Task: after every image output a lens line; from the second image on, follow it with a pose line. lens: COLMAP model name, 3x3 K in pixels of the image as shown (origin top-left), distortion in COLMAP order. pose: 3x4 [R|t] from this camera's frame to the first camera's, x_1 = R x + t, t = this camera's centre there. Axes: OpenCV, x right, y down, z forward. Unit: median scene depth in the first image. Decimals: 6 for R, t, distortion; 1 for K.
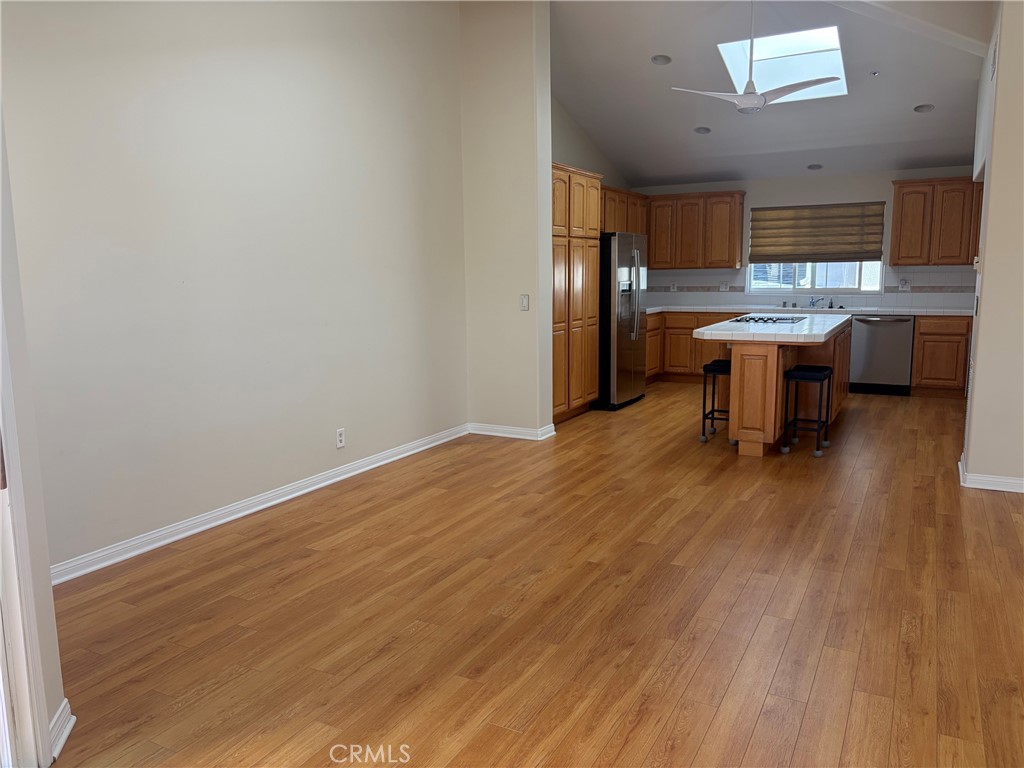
lens RADIAL K [[781.8, 0, 494.1], [0, 781.8, 395.7], [0, 0, 1]] dist [0.034444, -0.057341]
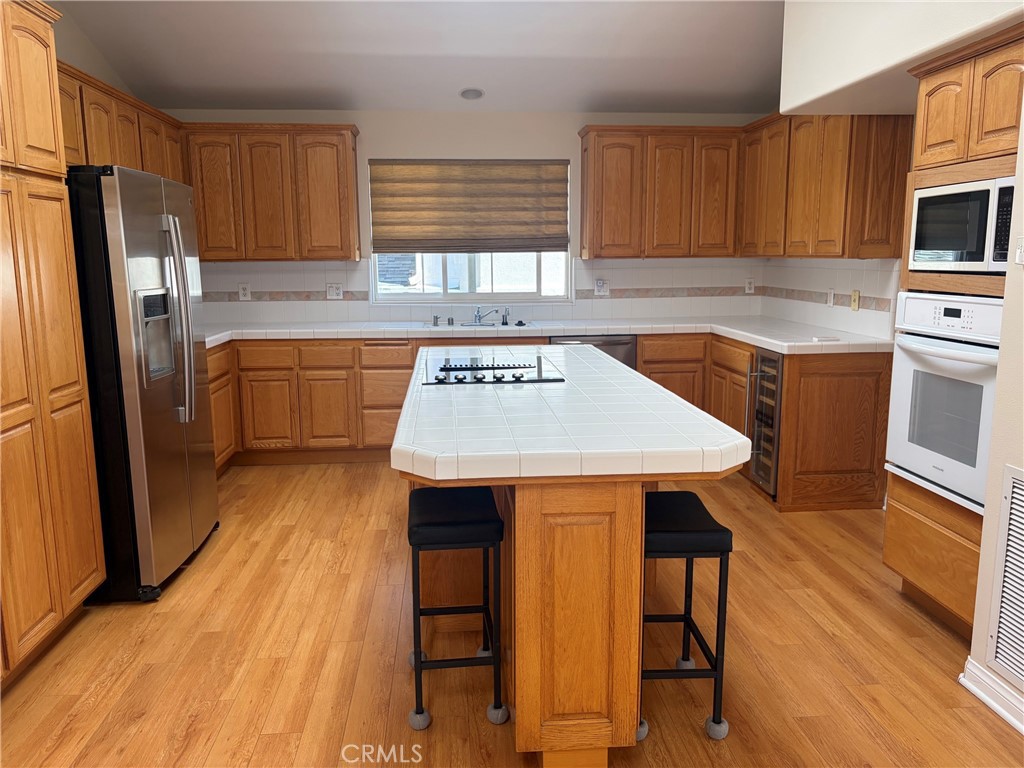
lens RADIAL K [[781.8, 0, 507.5], [0, 781.8, 389.2], [0, 0, 1]] dist [0.034444, -0.057341]
pose [[0.833387, -0.084622, 0.546173, 0.081240], [0.084038, 0.996121, 0.026105, -0.077116], [-0.546263, 0.024143, 0.837266, 0.479370]]
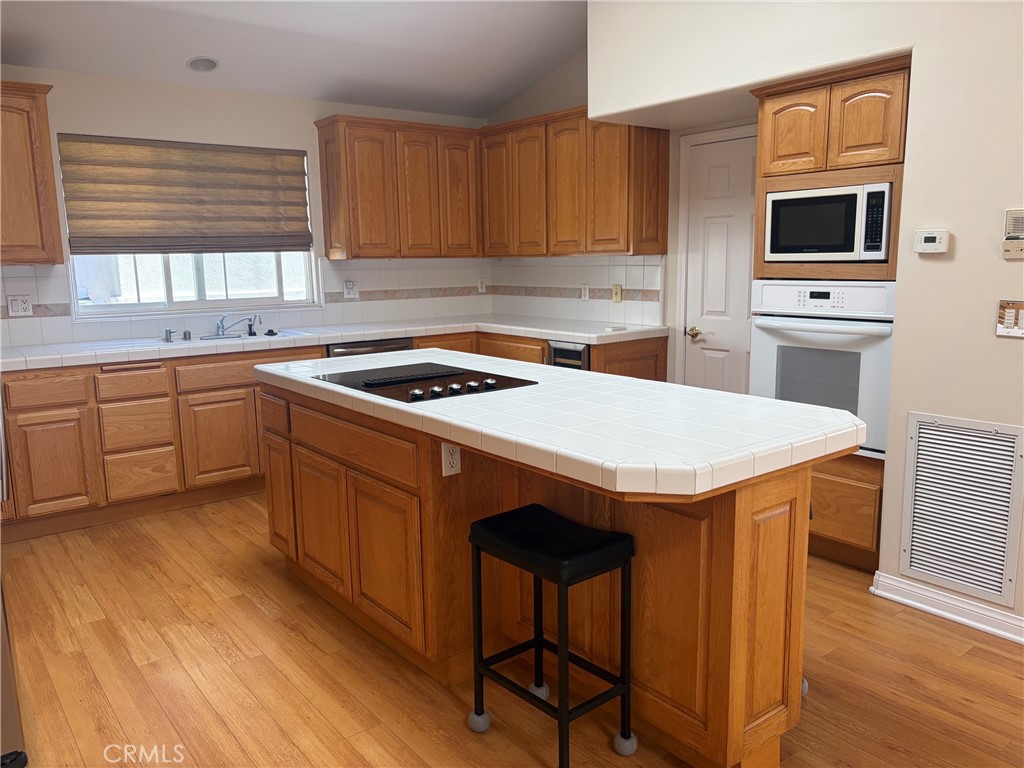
lens RADIAL K [[781.8, 0, 515.3], [0, 781.8, 389.5], [0, 0, 1]] dist [0.034444, -0.057341]
pose [[0.394742, -0.147583, 0.906862, -0.004333], [0.158652, 0.983138, 0.090938, -0.097263], [-0.904991, 0.107978, 0.411500, 0.624068]]
